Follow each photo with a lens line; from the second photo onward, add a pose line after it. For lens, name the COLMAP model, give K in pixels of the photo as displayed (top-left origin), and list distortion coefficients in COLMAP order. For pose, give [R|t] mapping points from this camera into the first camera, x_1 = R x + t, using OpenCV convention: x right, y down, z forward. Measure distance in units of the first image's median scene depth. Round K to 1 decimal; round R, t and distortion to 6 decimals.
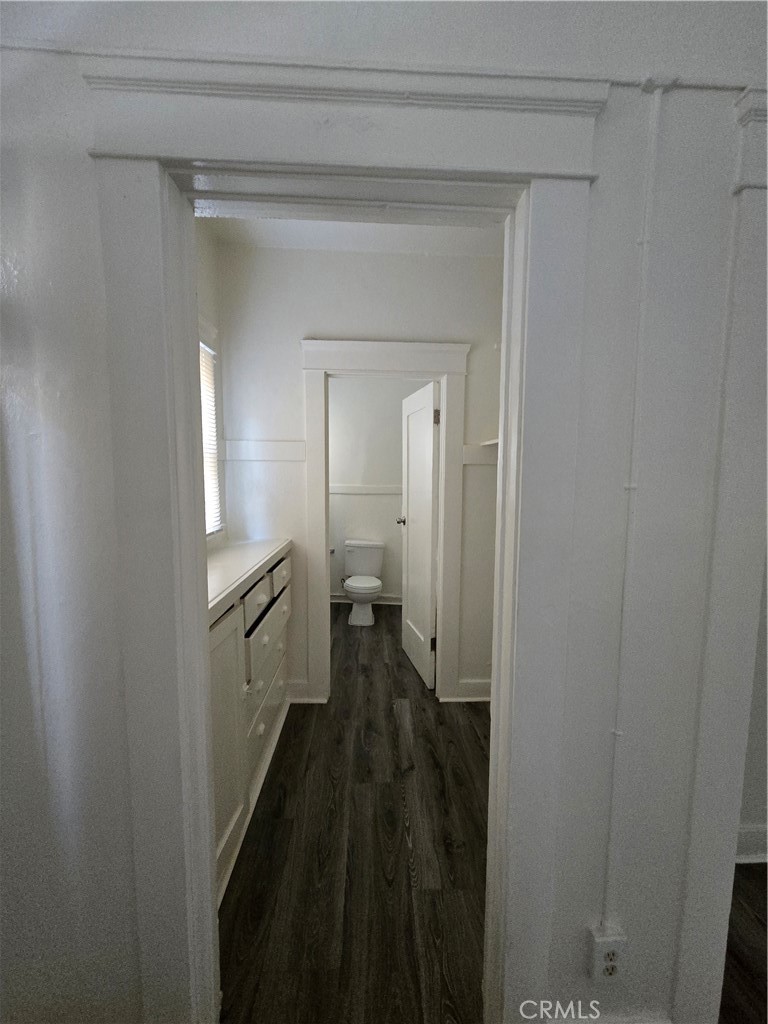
lens RADIAL K [[417.4, 0, 387.5], [0, 417.4, 511.1], [0, 0, 1]] dist [-0.001484, -0.000101]
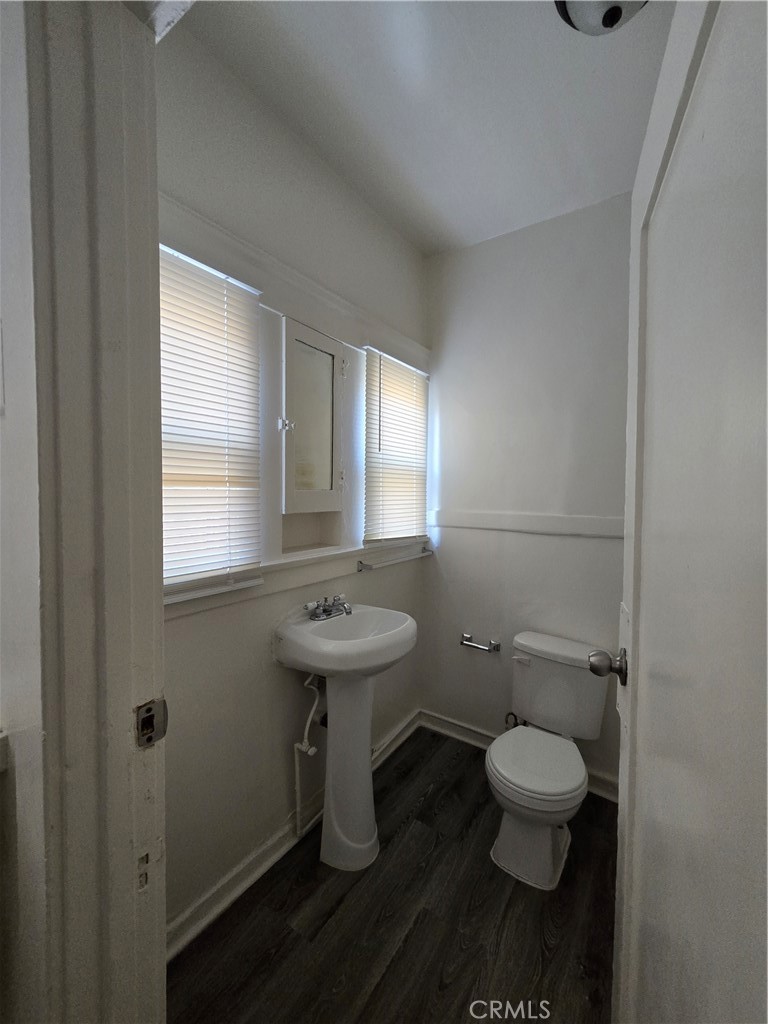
lens RADIAL K [[422.9, 0, 384.8], [0, 422.9, 509.3], [0, 0, 1]] dist [-0.000966, -0.000084]
pose [[0.805461, 0.018868, -0.592348, 0.081174], [-0.056901, 0.997338, -0.045605, -0.055032], [0.589910, 0.070438, 0.804391, 0.786713]]
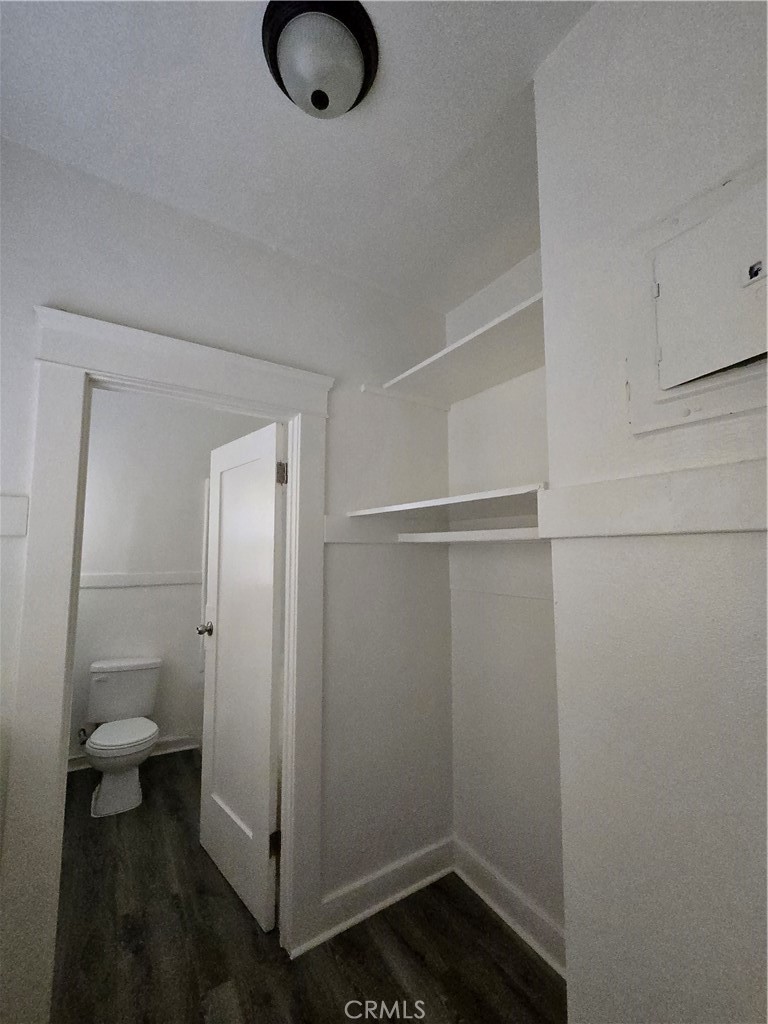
lens RADIAL K [[420.5, 0, 385.1], [0, 420.5, 508.4], [0, 0, 1]] dist [0.000994, 0.000442]
pose [[0.865557, 0.036972, 0.499443, -0.065137], [0.058077, 0.983133, -0.173427, -0.035571], [-0.497431, 0.179117, 0.848811, 0.300678]]
